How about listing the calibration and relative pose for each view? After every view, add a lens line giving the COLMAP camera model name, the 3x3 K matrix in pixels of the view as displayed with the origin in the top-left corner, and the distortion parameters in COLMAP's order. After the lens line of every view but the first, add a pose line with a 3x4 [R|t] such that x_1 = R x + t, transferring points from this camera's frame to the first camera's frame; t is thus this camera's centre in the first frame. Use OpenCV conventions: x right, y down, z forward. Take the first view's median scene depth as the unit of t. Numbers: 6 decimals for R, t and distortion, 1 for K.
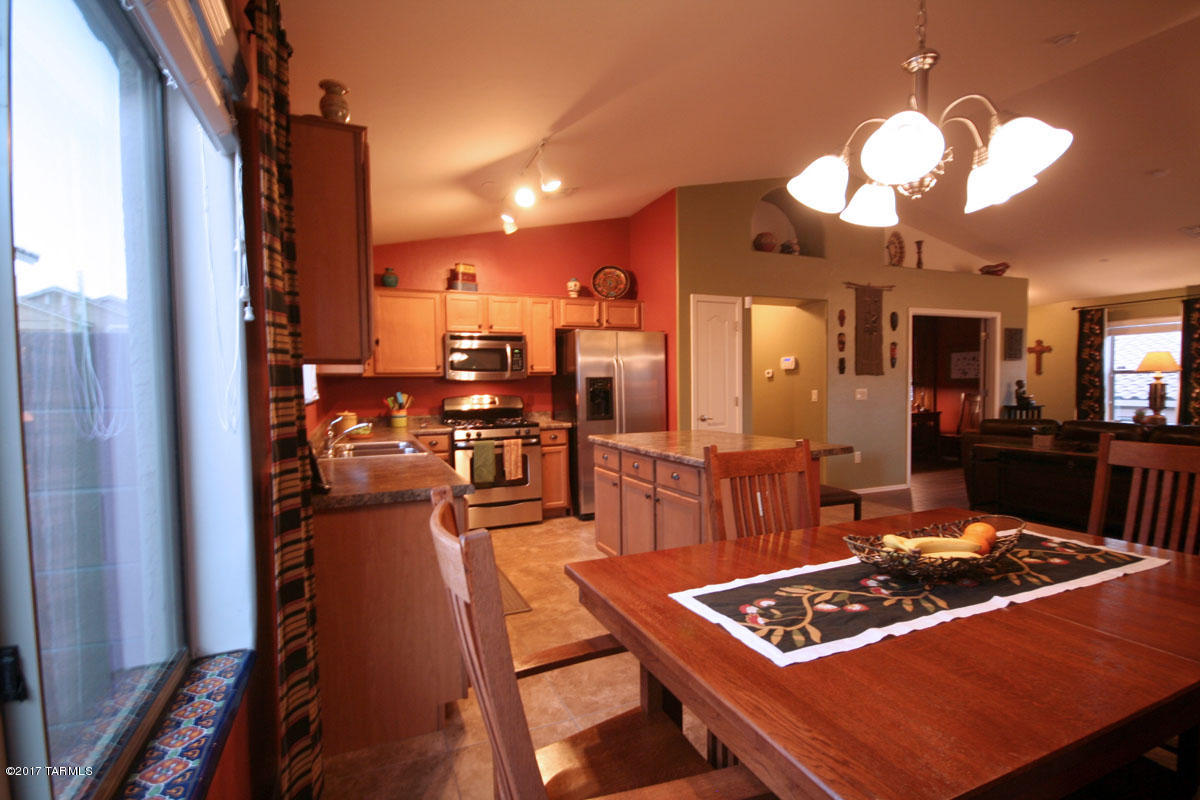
lens RADIAL K [[556.5, 0, 604.0], [0, 556.5, 412.8], [0, 0, 1]] dist [-0.000264, -0.000121]
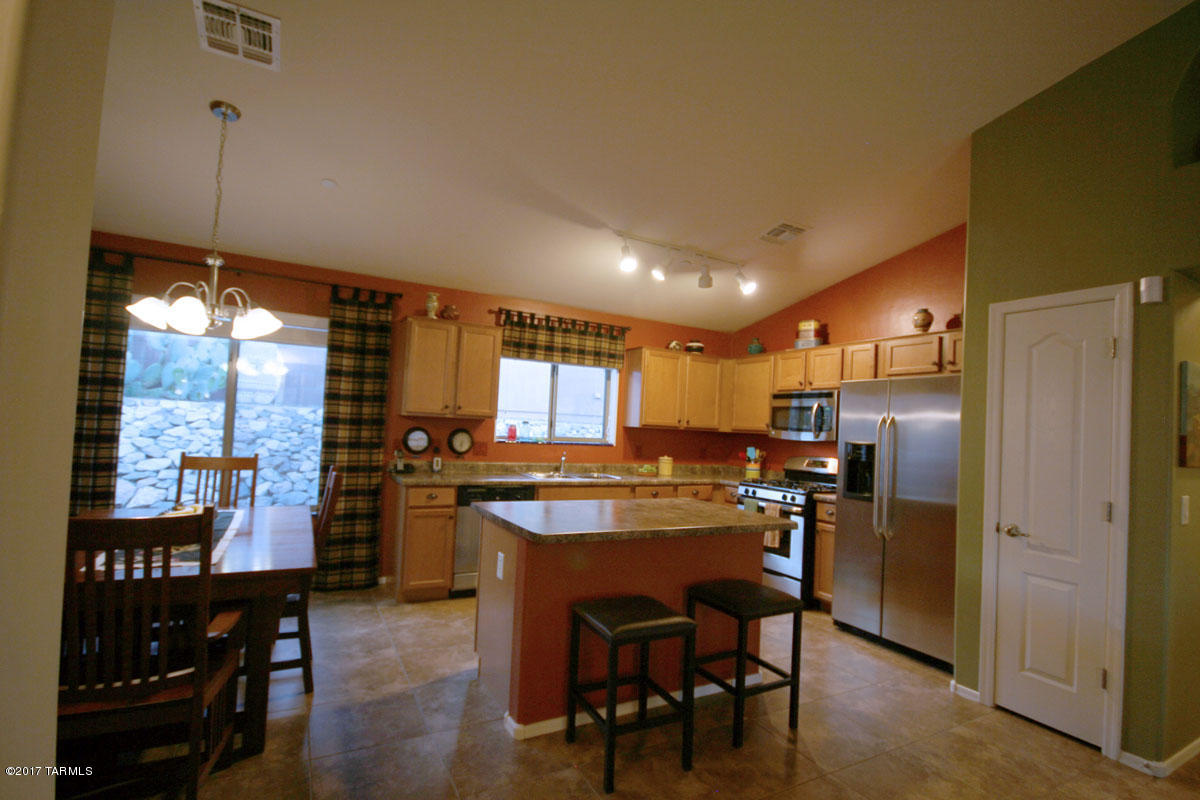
lens RADIAL K [[556.5, 0, 604.0], [0, 556.5, 412.8], [0, 0, 1]] dist [-0.000264, -0.000121]
pose [[0.094229, -0.009554, -0.995505, 0.690710], [-0.104280, 0.994358, -0.019414, -0.051869], [0.990074, 0.105641, 0.092701, 0.576493]]
